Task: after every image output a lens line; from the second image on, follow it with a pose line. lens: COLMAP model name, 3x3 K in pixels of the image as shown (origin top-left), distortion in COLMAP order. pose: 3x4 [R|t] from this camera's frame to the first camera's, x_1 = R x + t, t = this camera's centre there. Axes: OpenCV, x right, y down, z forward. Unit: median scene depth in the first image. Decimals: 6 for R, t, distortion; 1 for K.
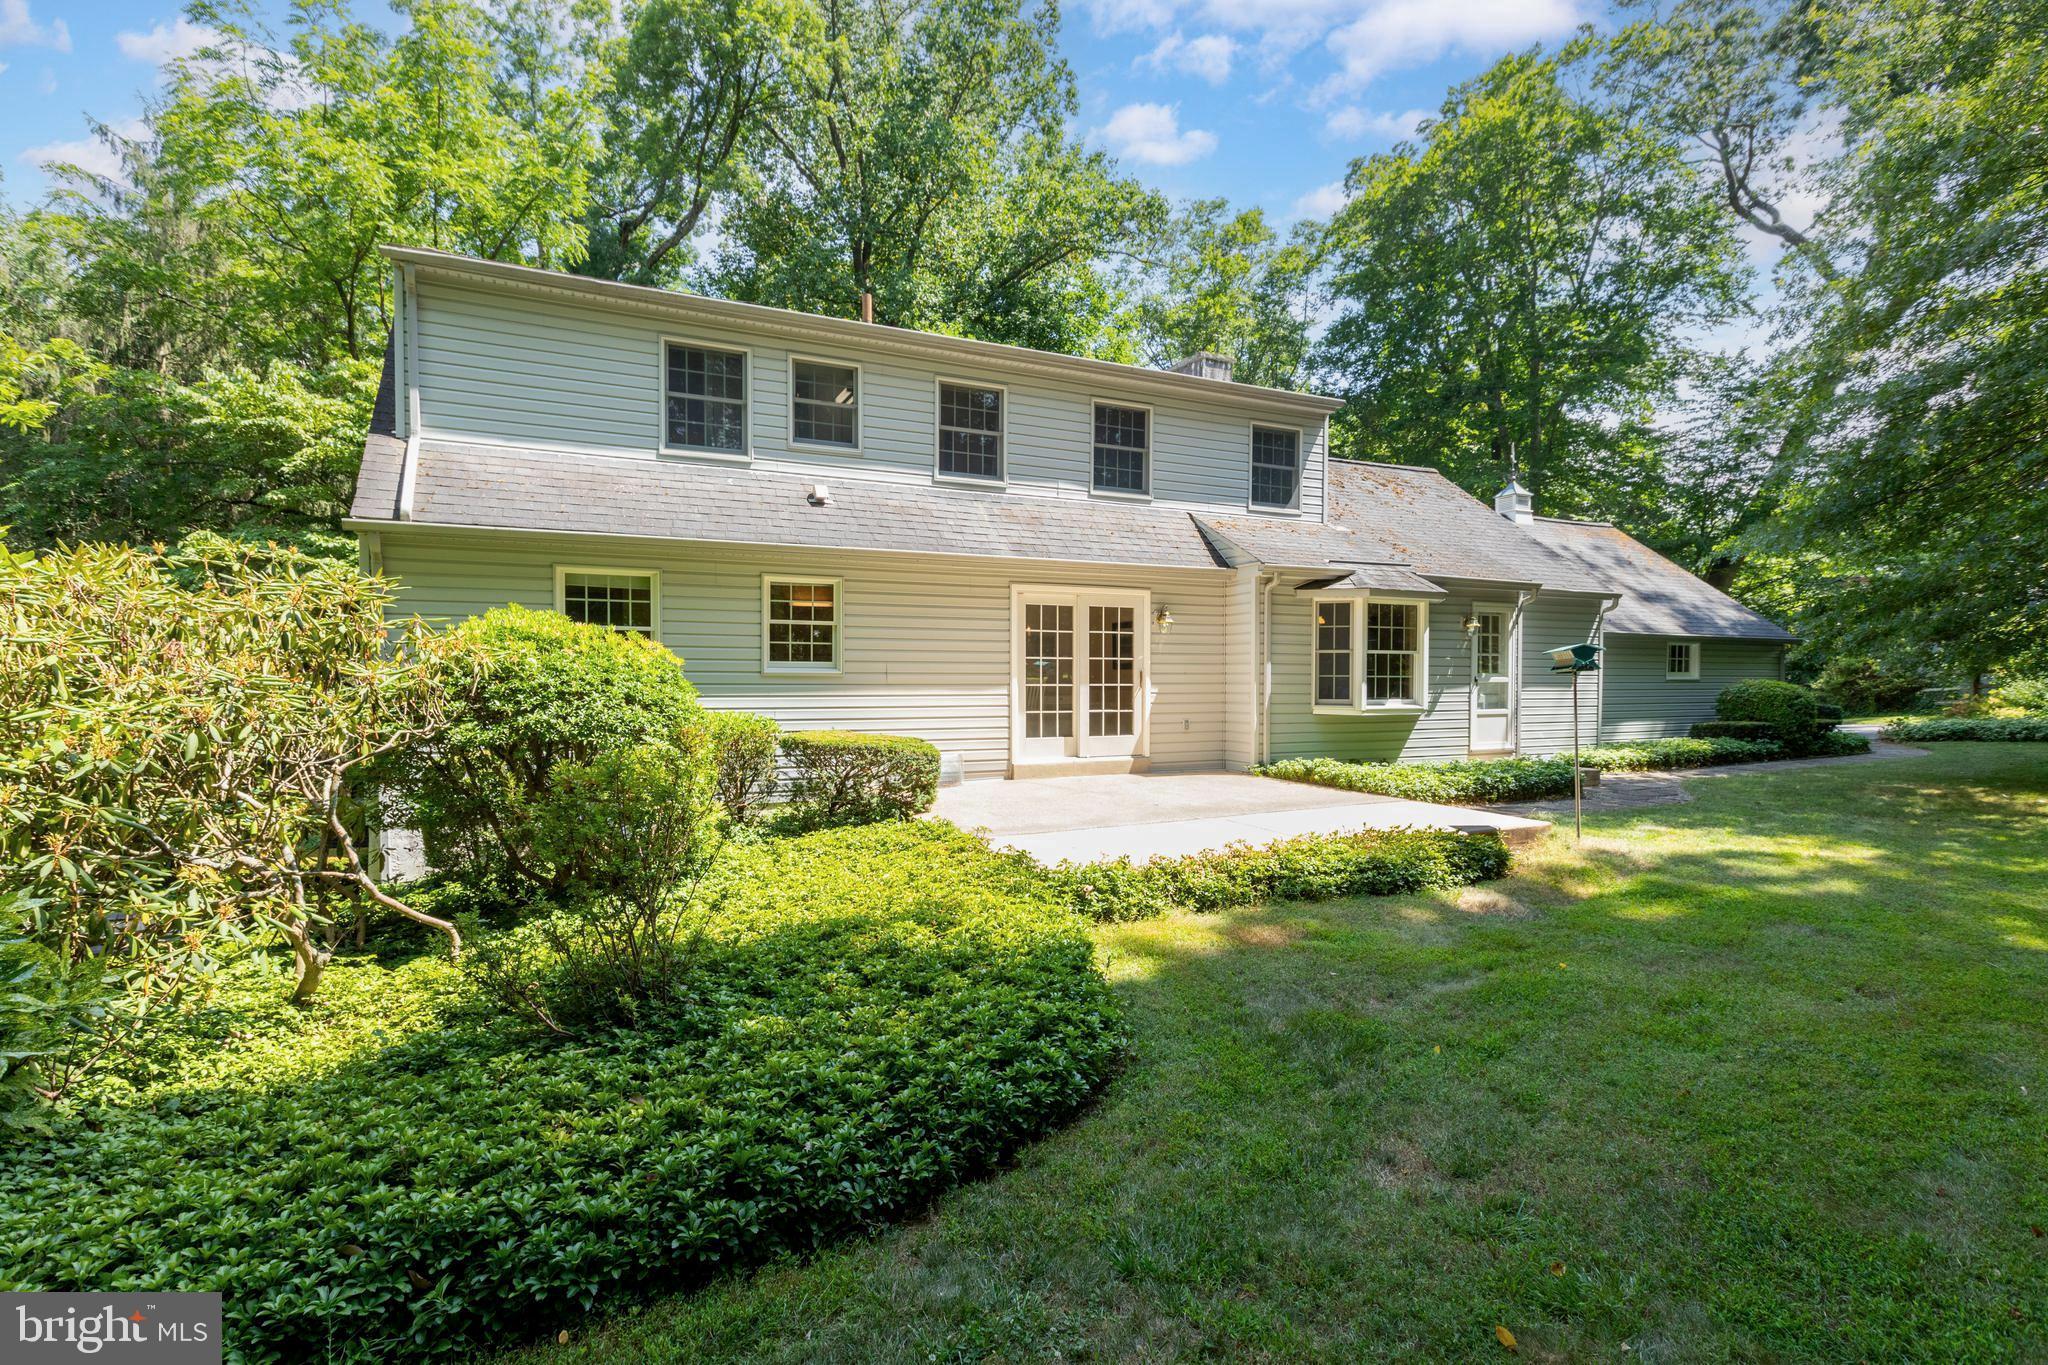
lens RADIAL K [[929.7, 0, 1024.0], [0, 929.7, 682.5], [0, 0, 1]] dist [-0.018142, 0.007505]
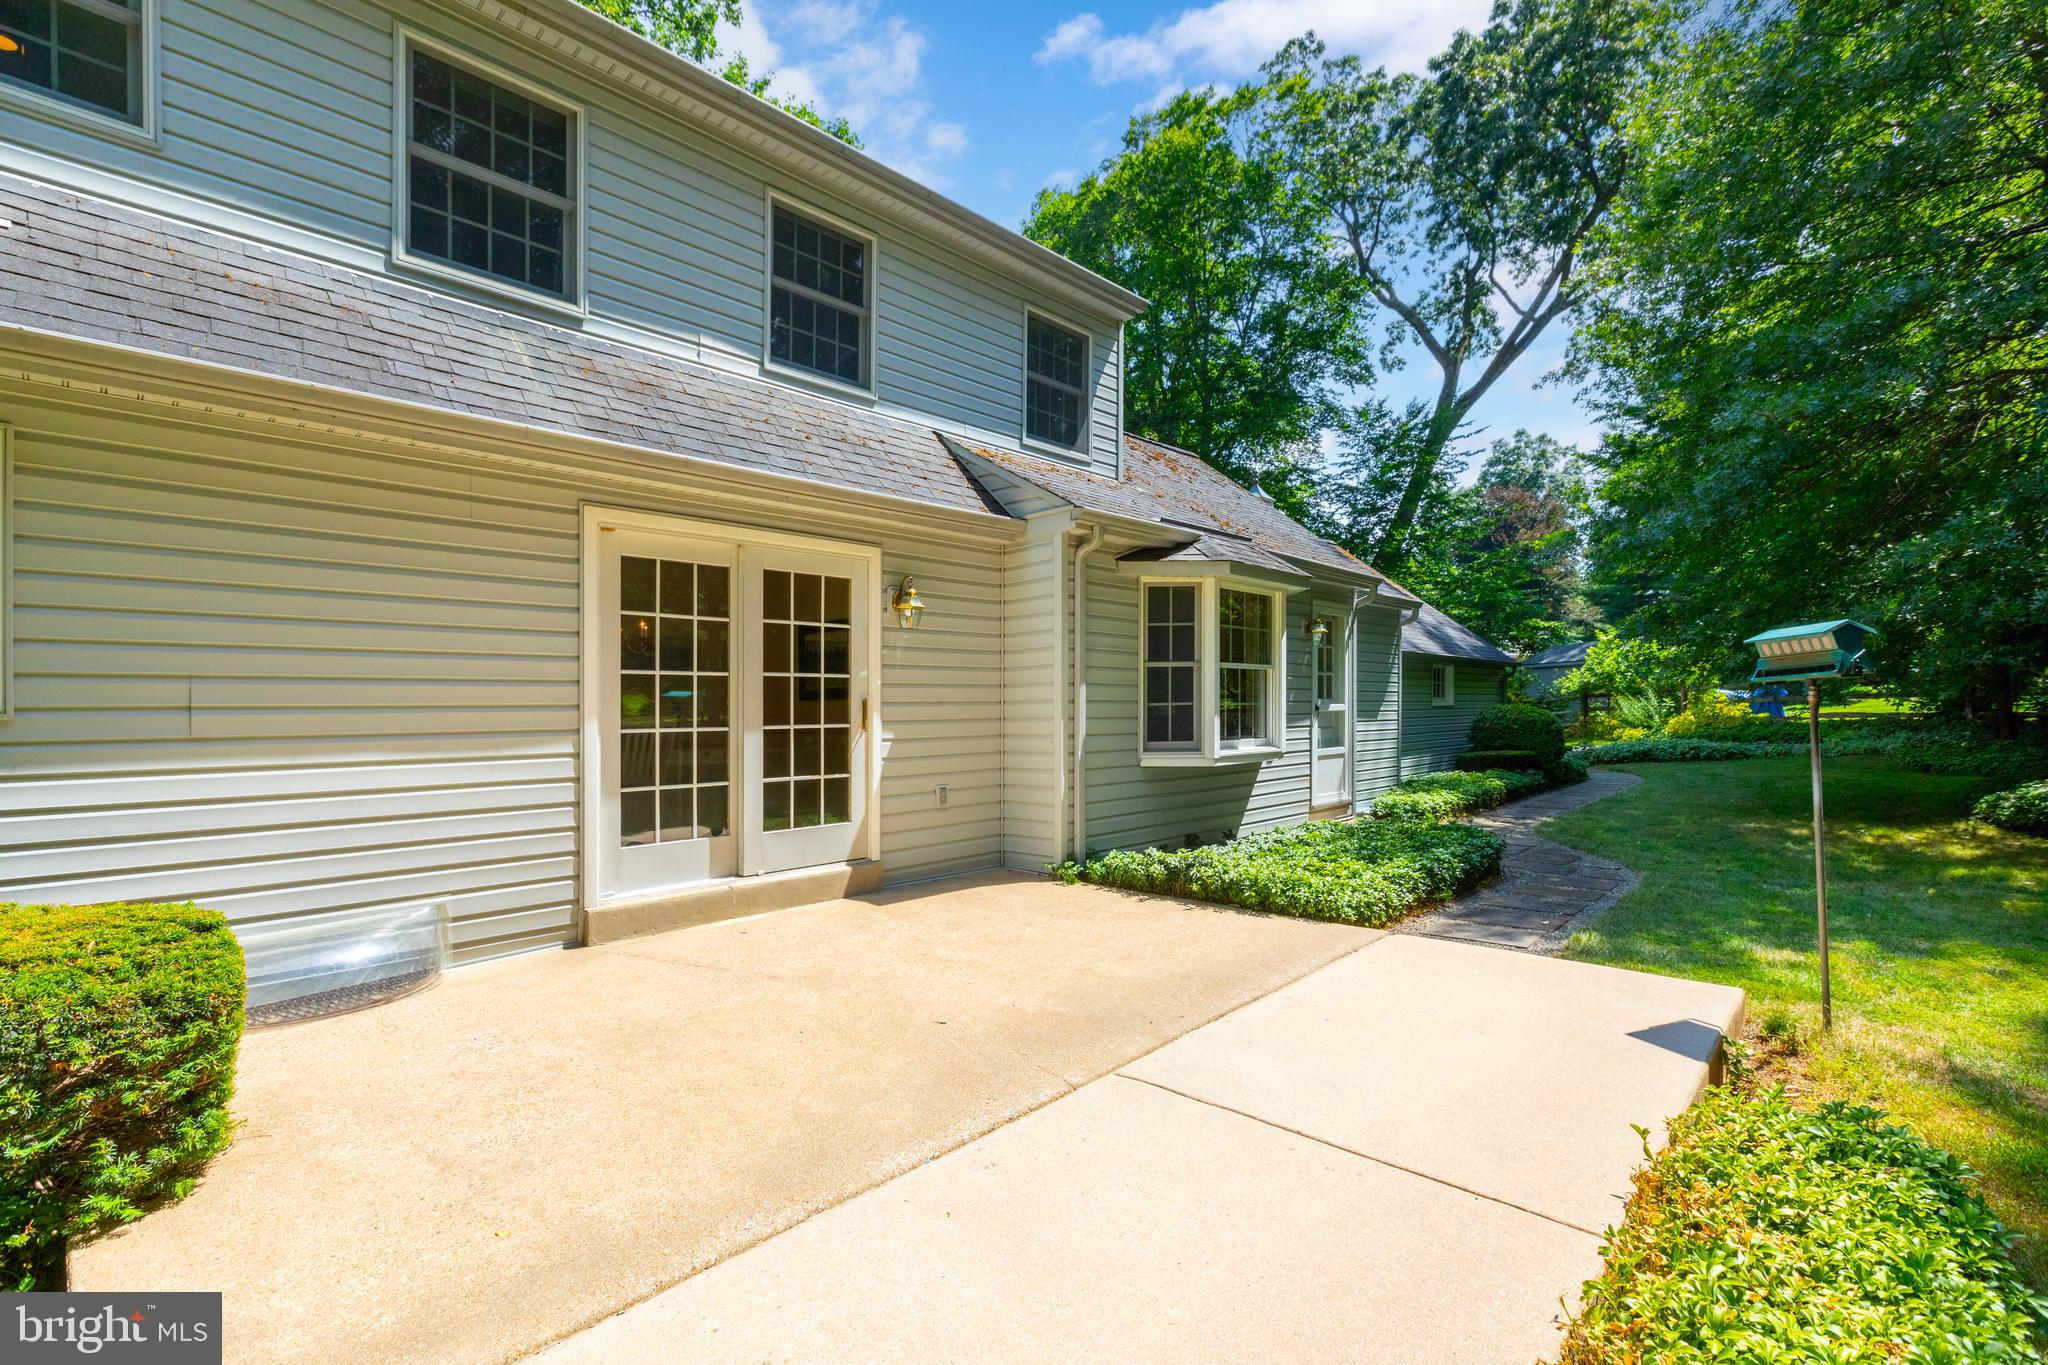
lens RADIAL K [[932.5, 0, 1038.9], [0, 932.5, 660.1], [0, 0, 1]] dist [-0.003598, 0.007149]
pose [[0.932506, 0.003455, 0.361137, 0.026572], [0.020003, 0.997925, -0.061198, -0.000006], [-0.360599, 0.064291, 0.930503, 0.464615]]
